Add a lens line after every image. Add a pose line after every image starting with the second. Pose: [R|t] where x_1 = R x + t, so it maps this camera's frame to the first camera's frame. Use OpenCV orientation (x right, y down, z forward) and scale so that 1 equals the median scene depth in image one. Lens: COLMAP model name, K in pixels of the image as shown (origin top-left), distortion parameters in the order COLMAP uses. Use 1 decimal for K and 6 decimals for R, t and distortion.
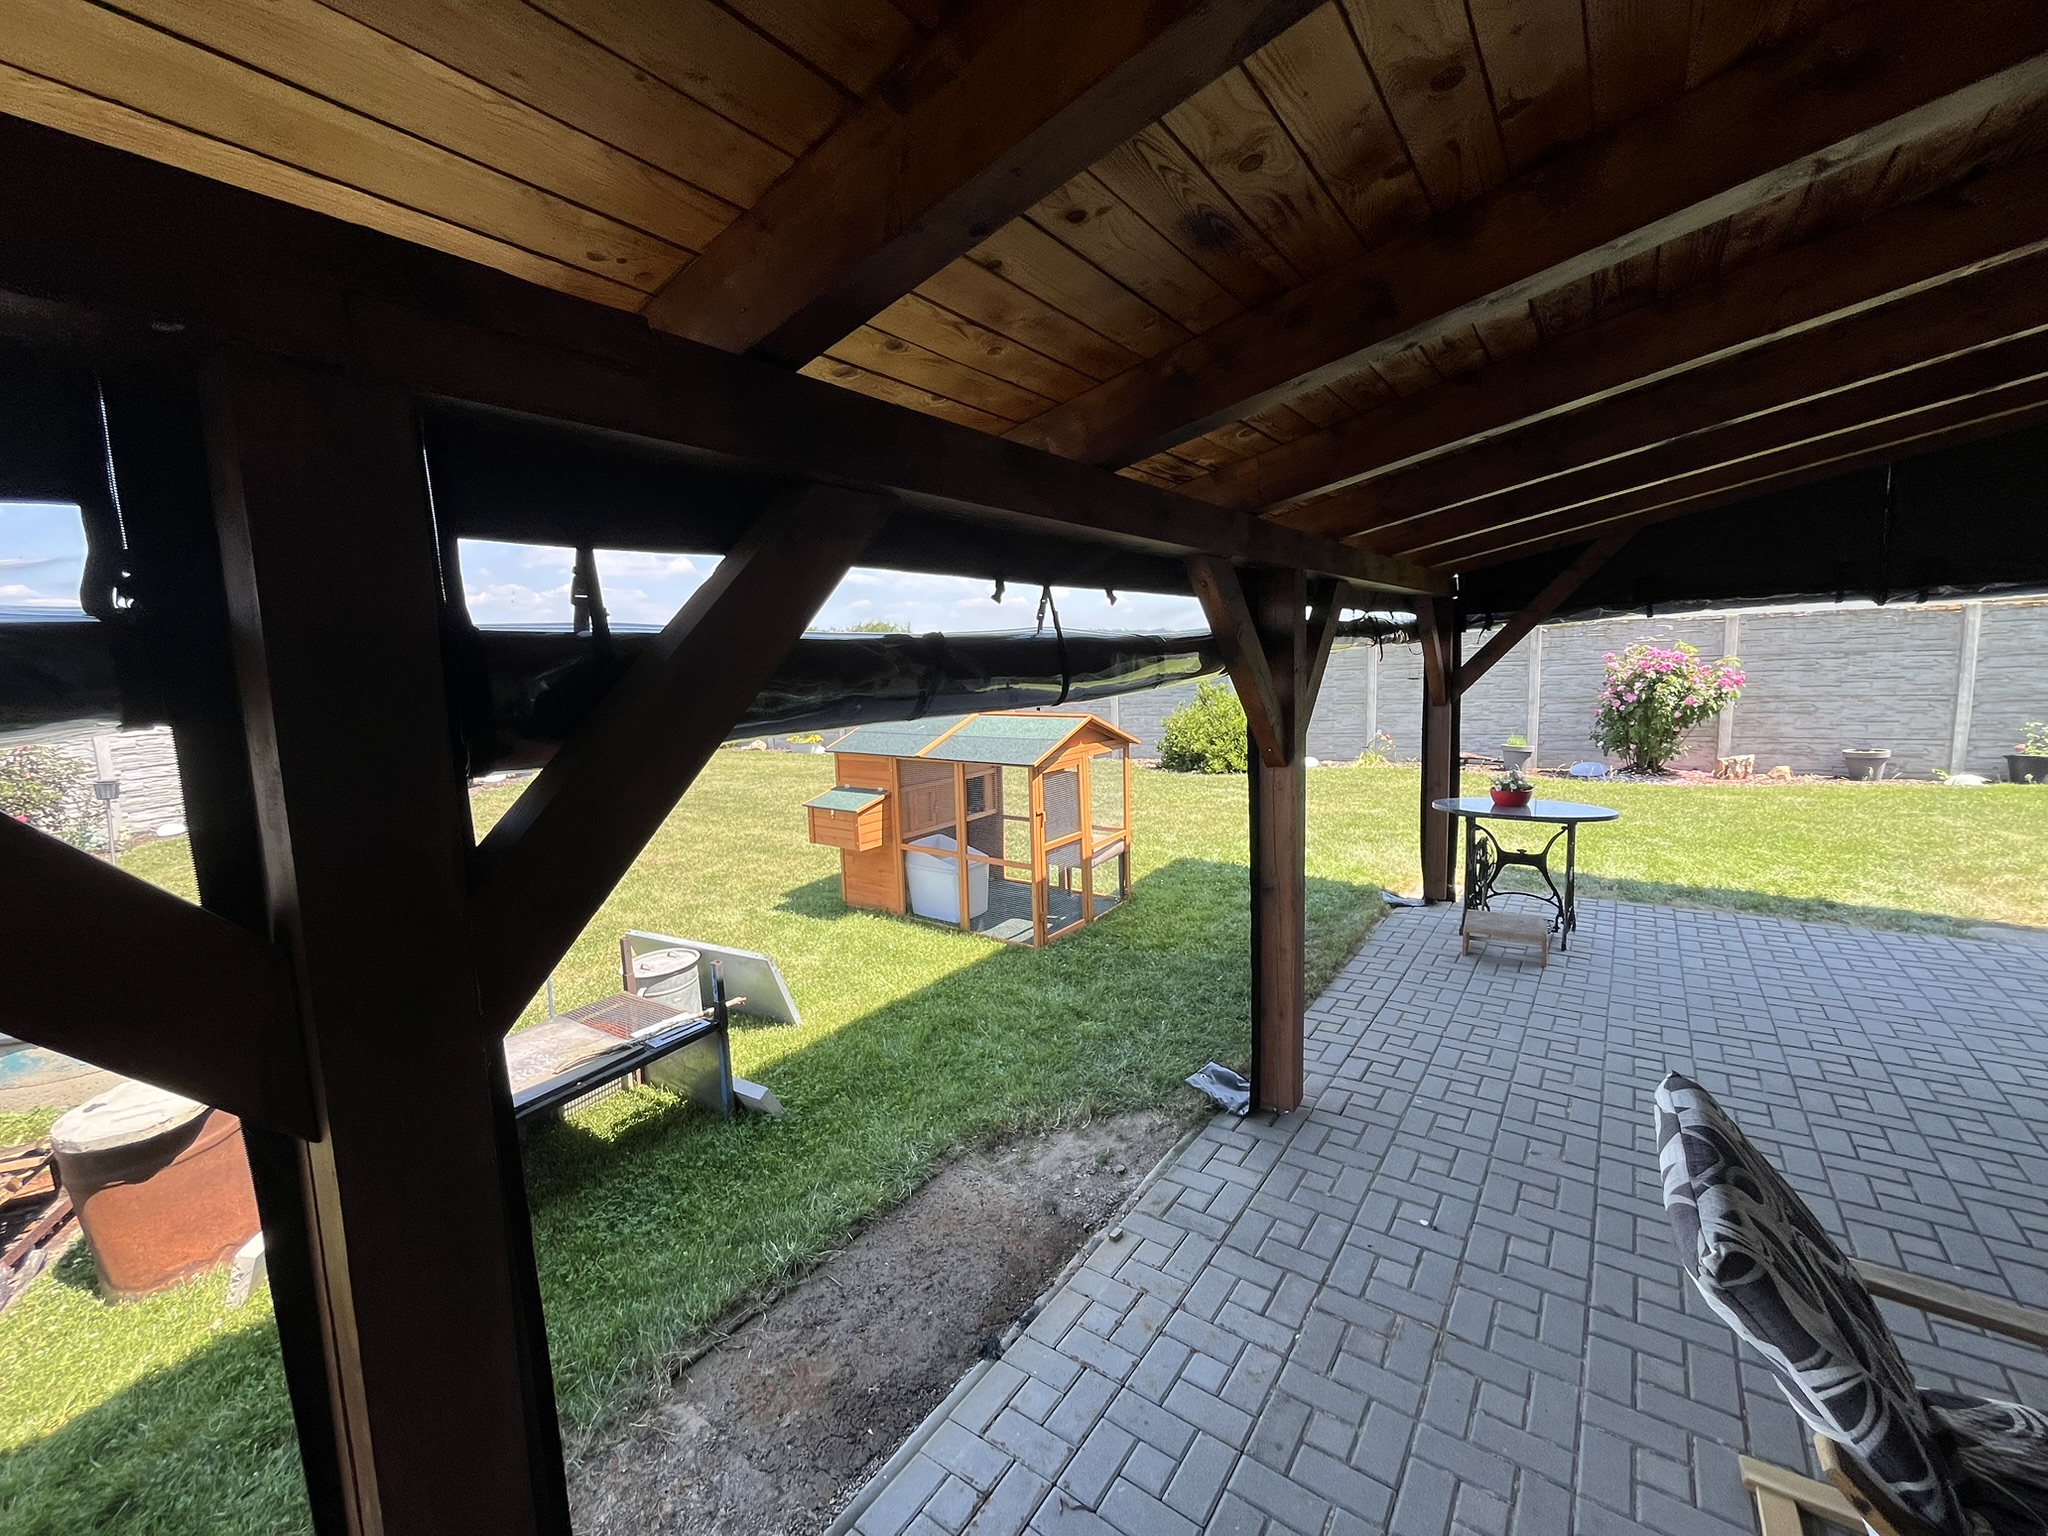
lens RADIAL K [[829.3, 0, 1014.1], [0, 829.3, 766.8], [0, 0, 1]] dist [-0.002735, 0.000489]
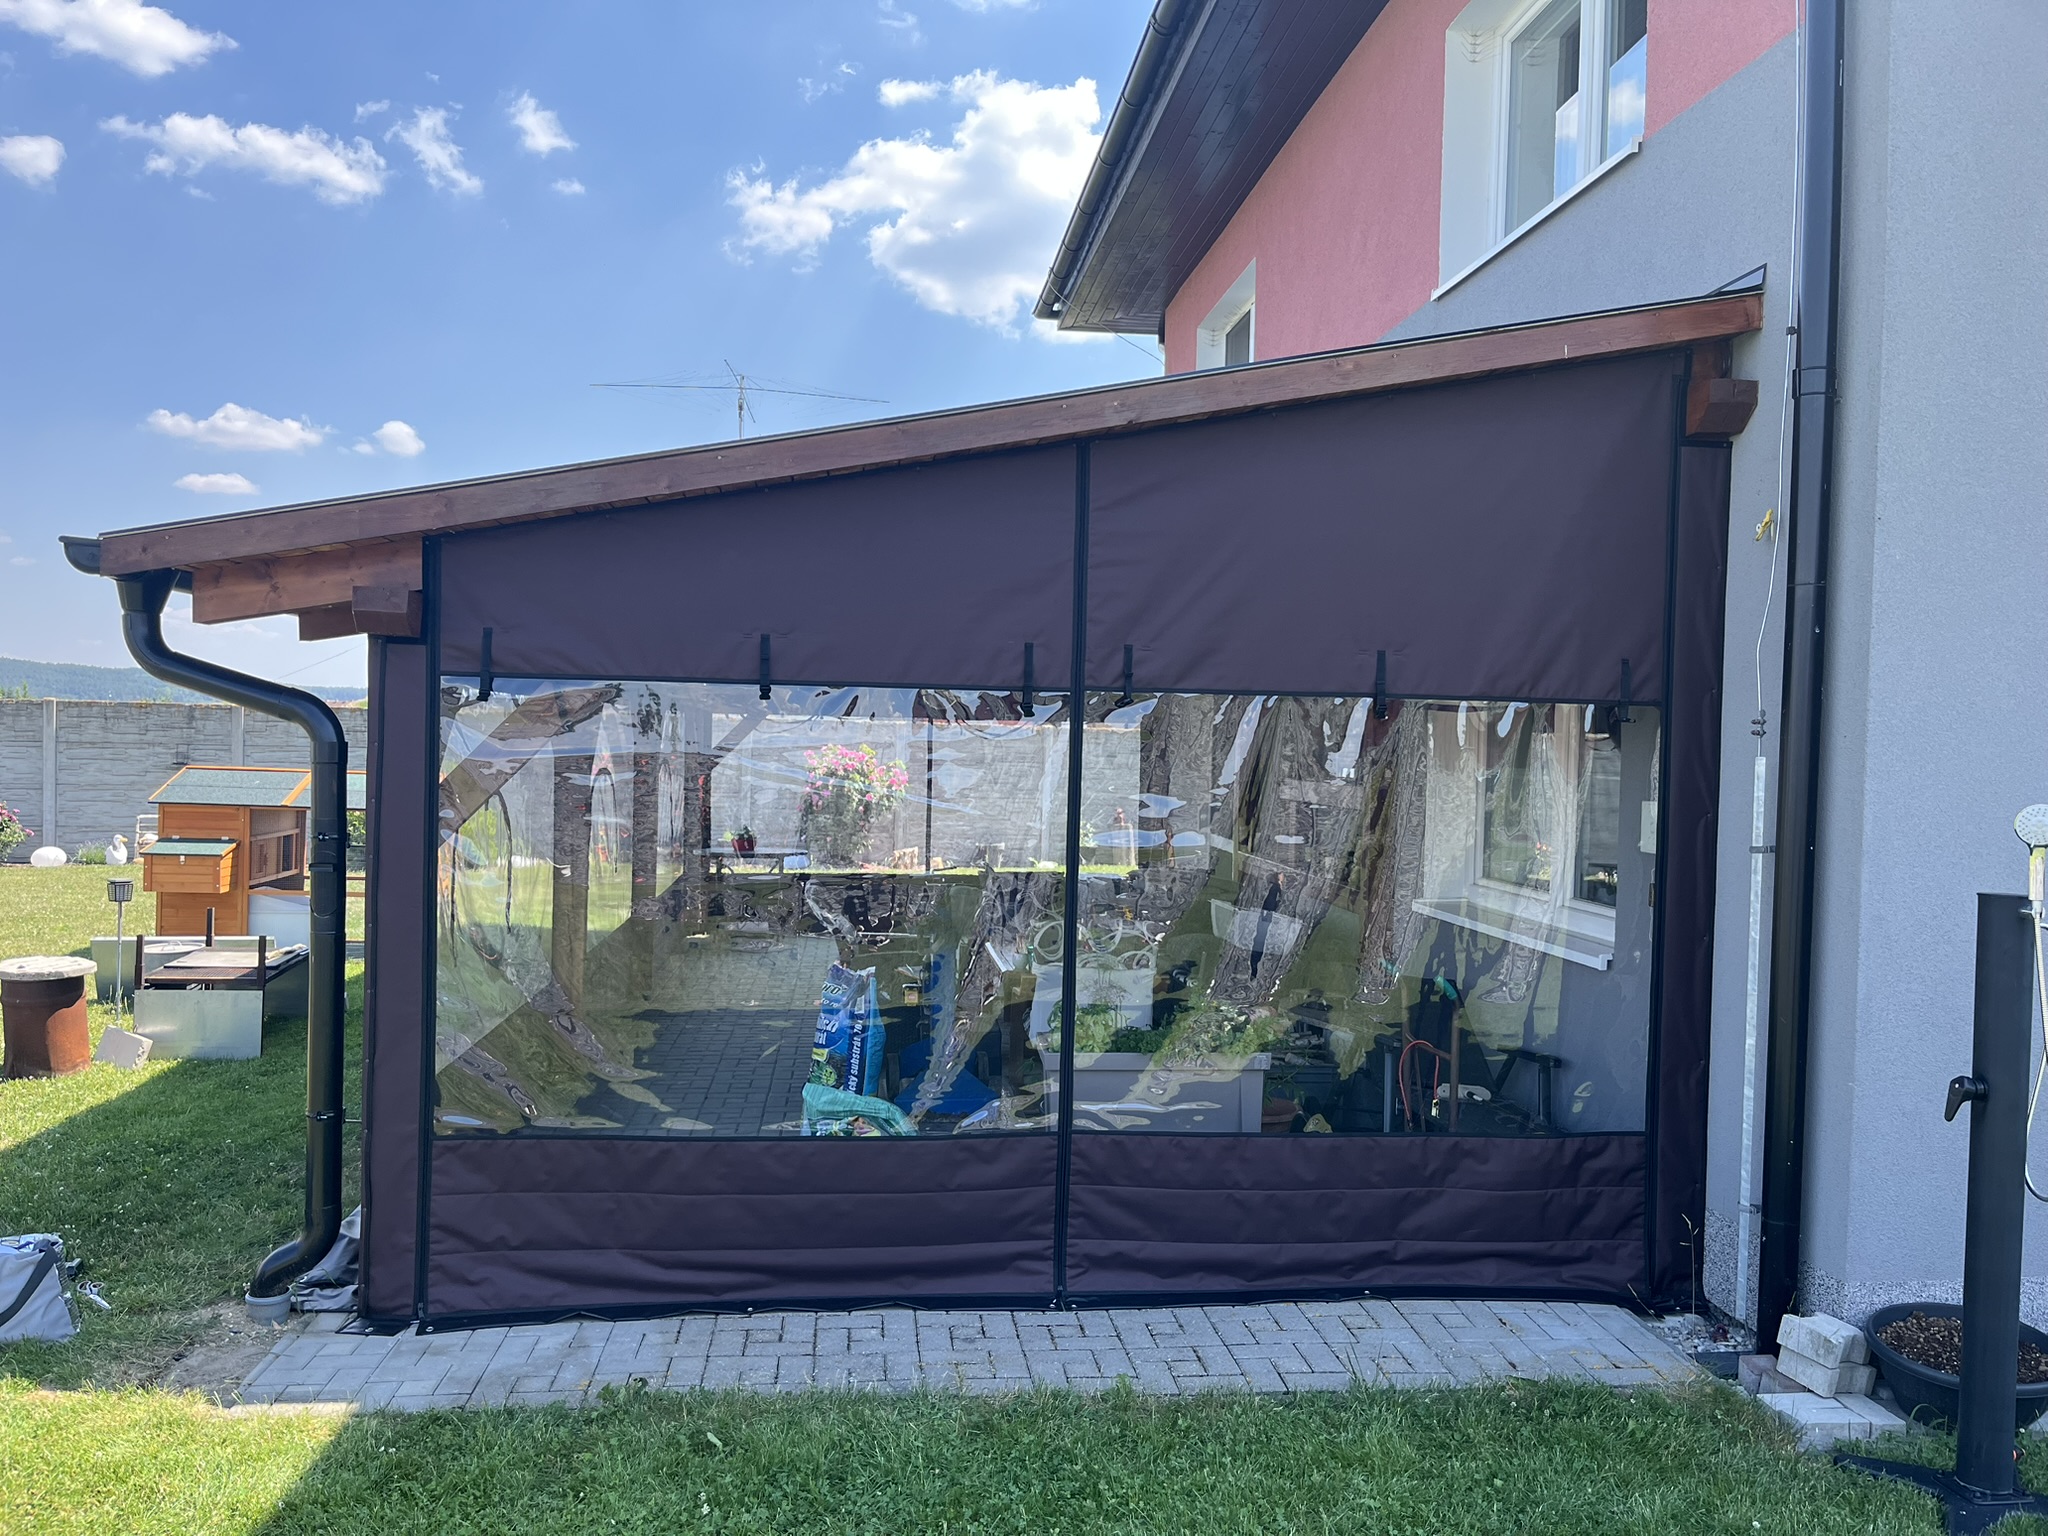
lens RADIAL K [[1558.4, 0, 1013.4], [0, 1558.4, 779.6], [0, 0, 1]] dist [0.058956, -0.083712]
pose [[0.738439, 0.040463, 0.673105, -0.773368], [0.032733, 0.994870, -0.095715, 0.177253], [-0.673525, 0.092712, 0.733327, -1.144576]]
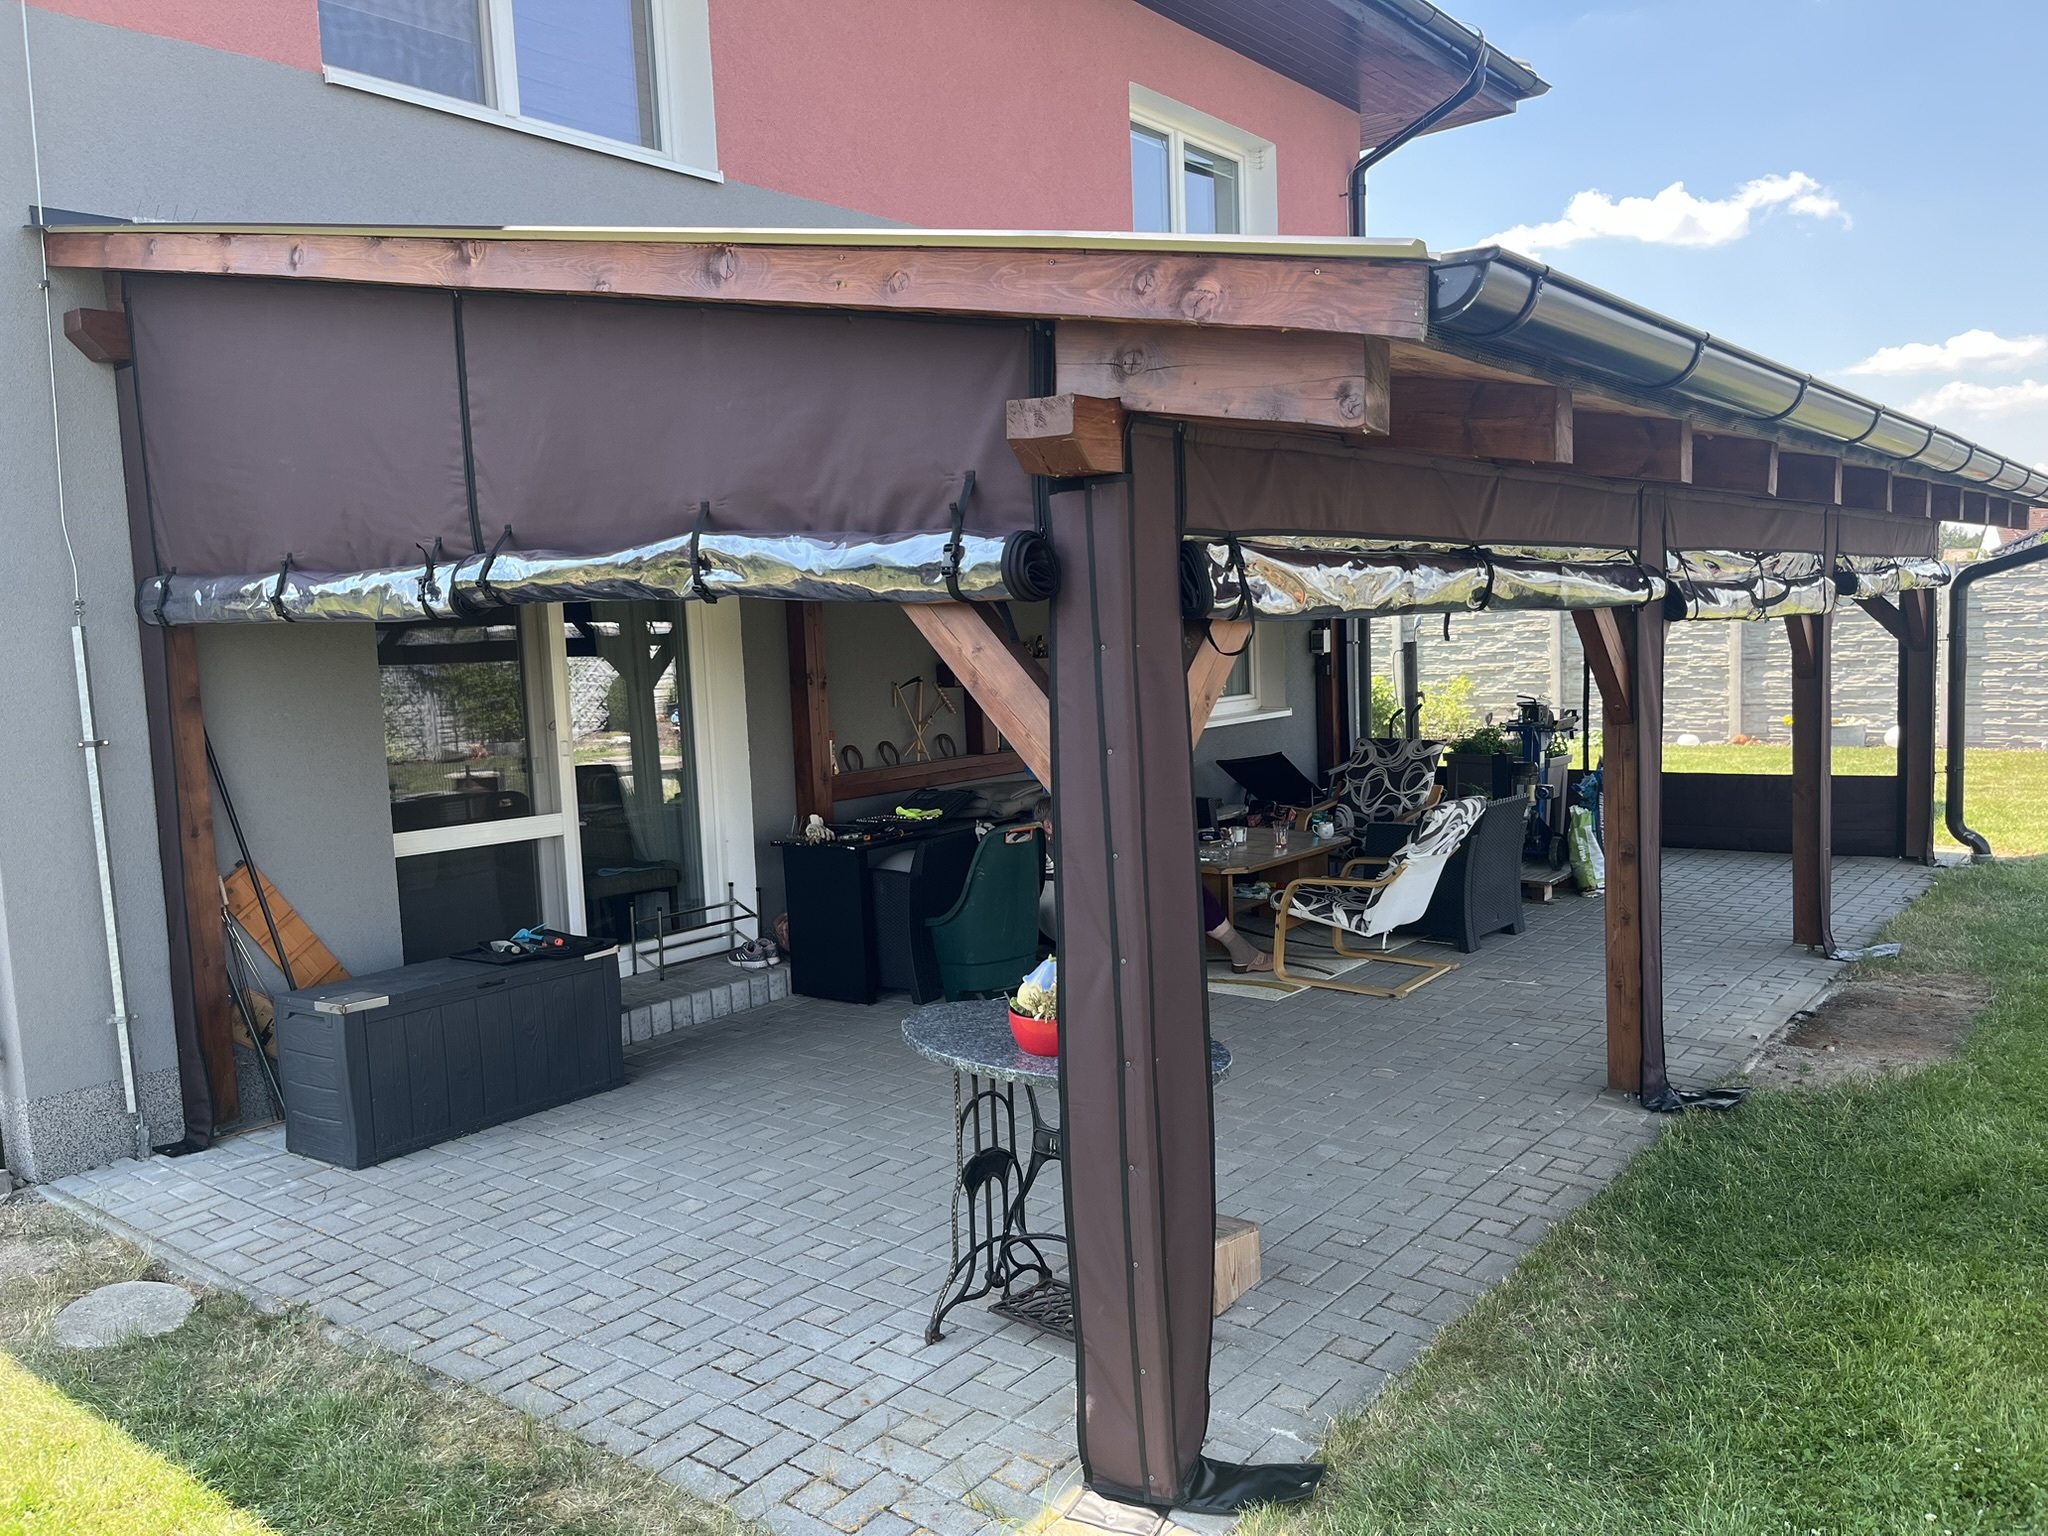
lens RADIAL K [[1558.4, 0, 1015.7], [0, 1558.4, 784.1], [0, 0, 1]] dist [0.058956, -0.083712]
pose [[-0.995561, 0.082707, 0.044913, 0.521538], [0.090772, 0.969871, 0.226075, -0.220871], [-0.024862, 0.229148, -0.973074, 1.531611]]
